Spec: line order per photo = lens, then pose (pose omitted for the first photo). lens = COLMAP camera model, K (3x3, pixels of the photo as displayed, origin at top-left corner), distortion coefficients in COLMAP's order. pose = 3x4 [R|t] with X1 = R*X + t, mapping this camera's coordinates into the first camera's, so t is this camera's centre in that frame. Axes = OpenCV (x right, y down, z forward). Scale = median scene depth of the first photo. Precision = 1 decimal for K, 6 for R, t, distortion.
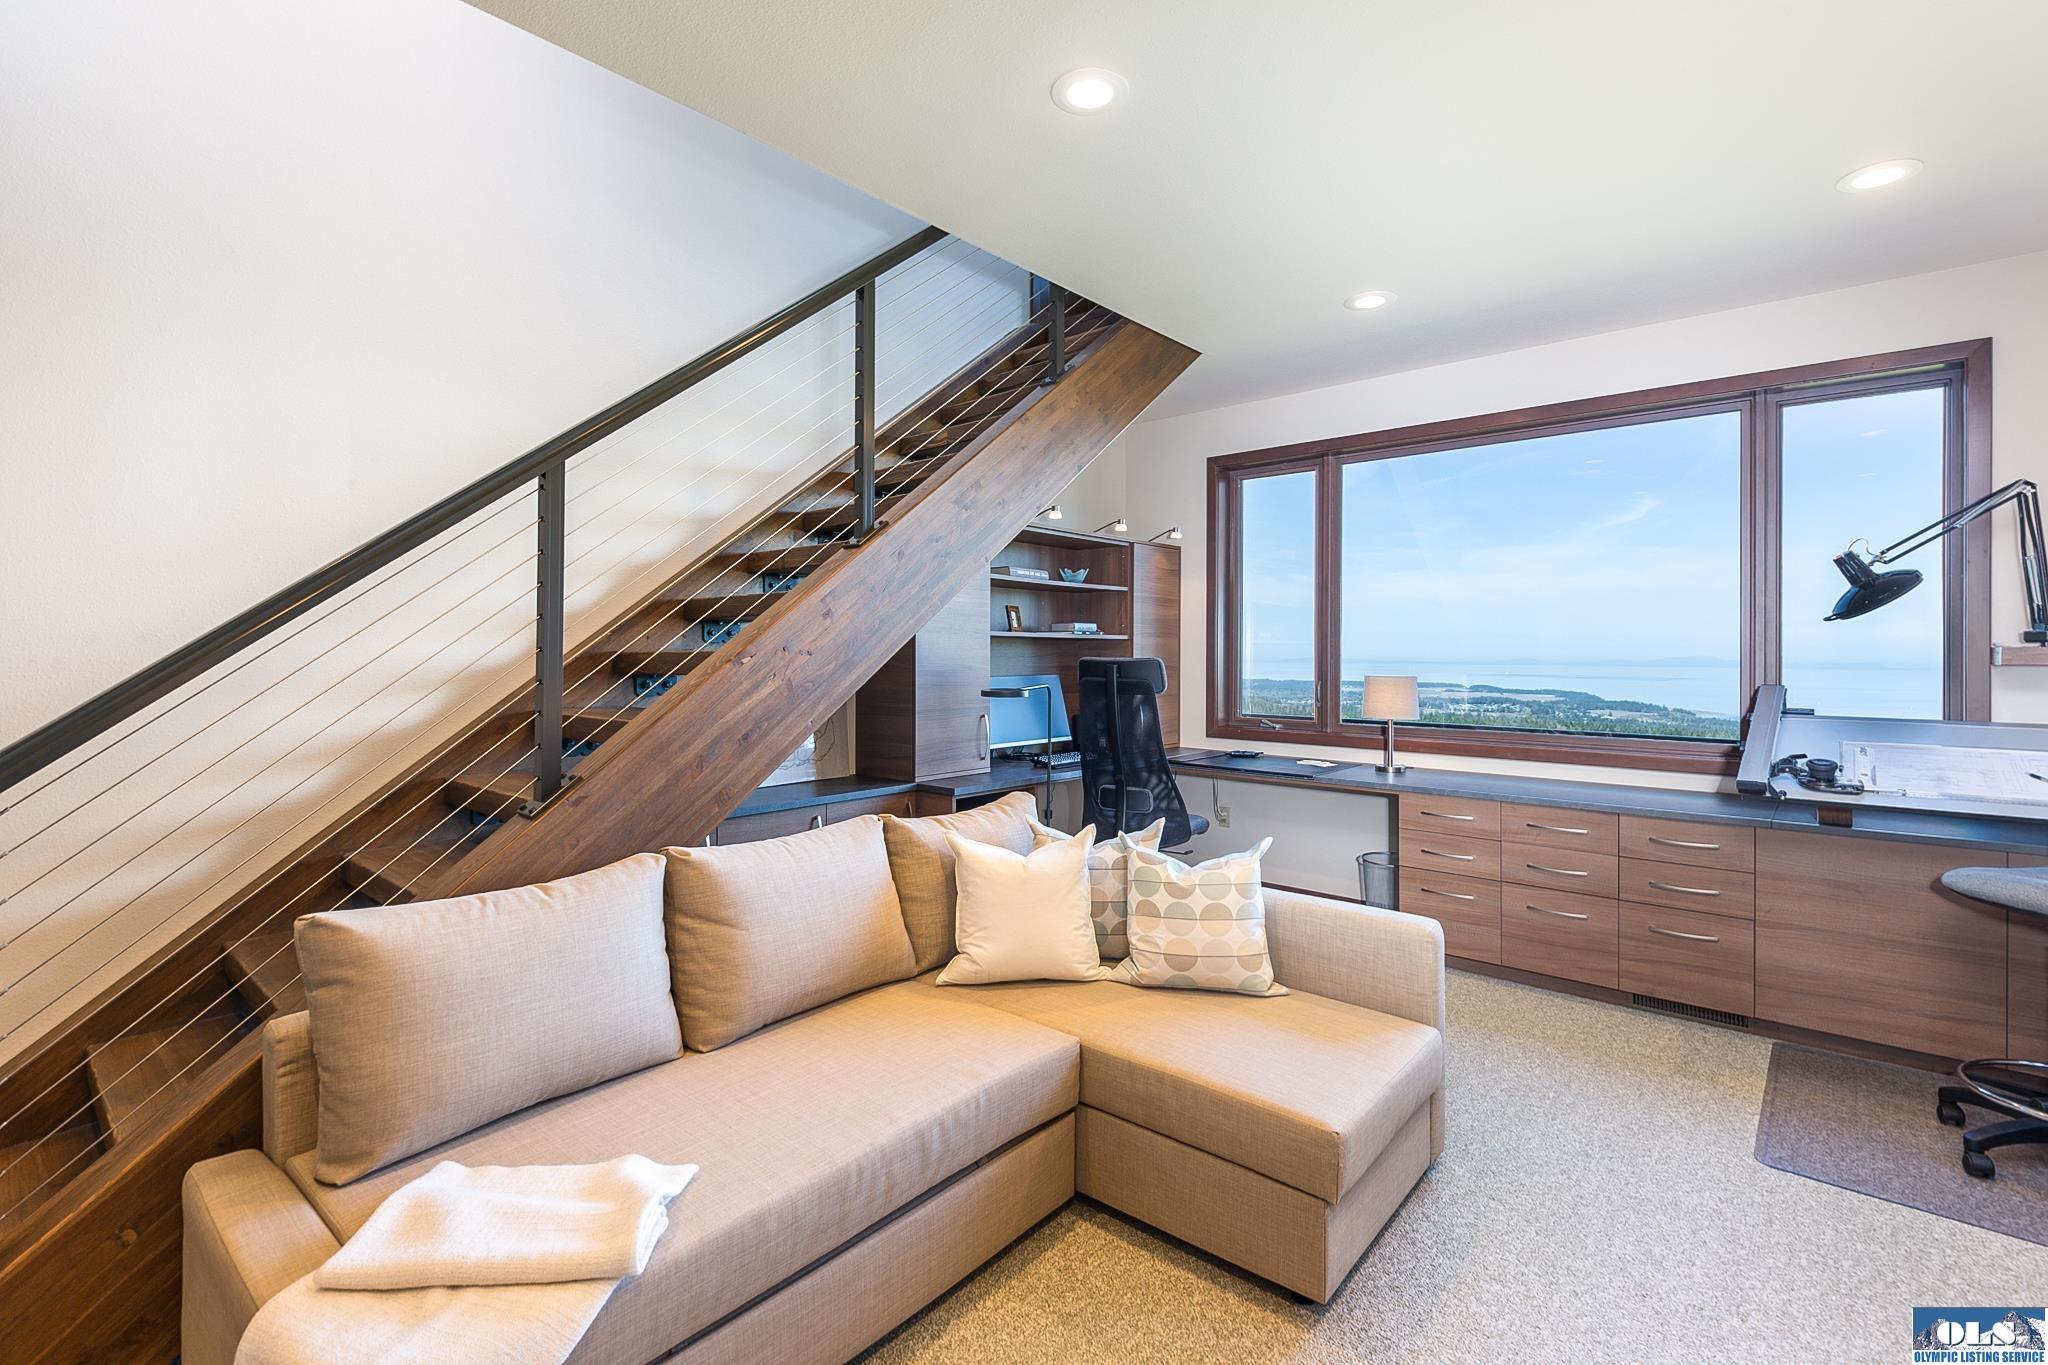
lens RADIAL K [[938.9, 0, 1024.2], [0, 938.9, 662.7], [0, 0, 1]] dist [0.014819, -0.006872]
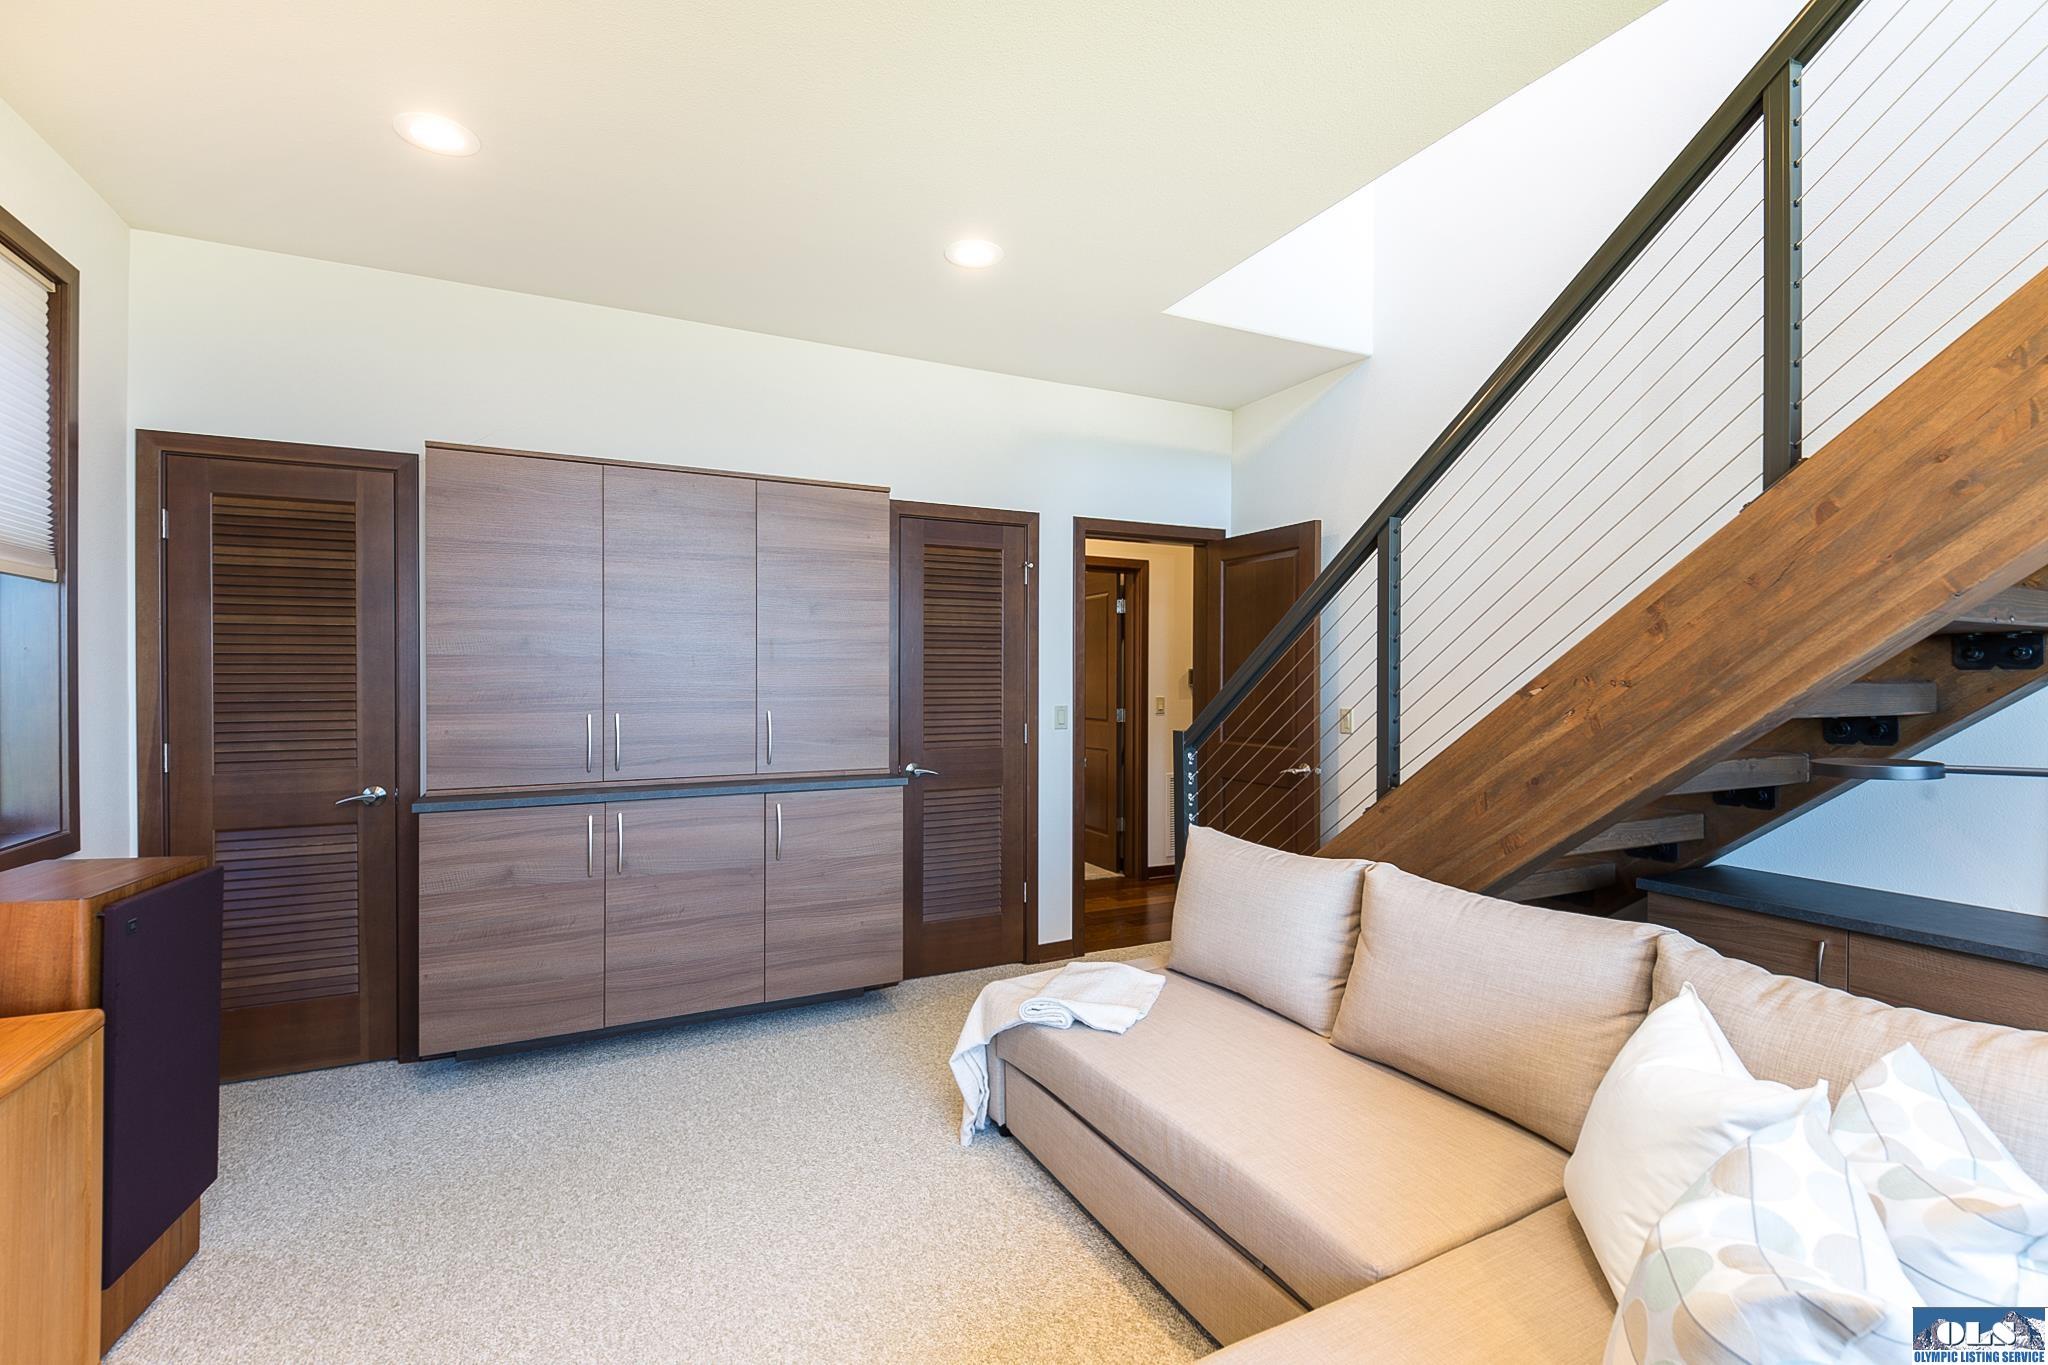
lens RADIAL K [[938.9, 0, 1024.6], [0, 938.9, 681.8], [0, 0, 1]] dist [0.014819, -0.006872]
pose [[-0.402770, -0.002797, -0.915297, 0.674965], [-0.013919, 0.999898, 0.003069, -0.007897], [0.915195, 0.013976, -0.402768, 0.916896]]
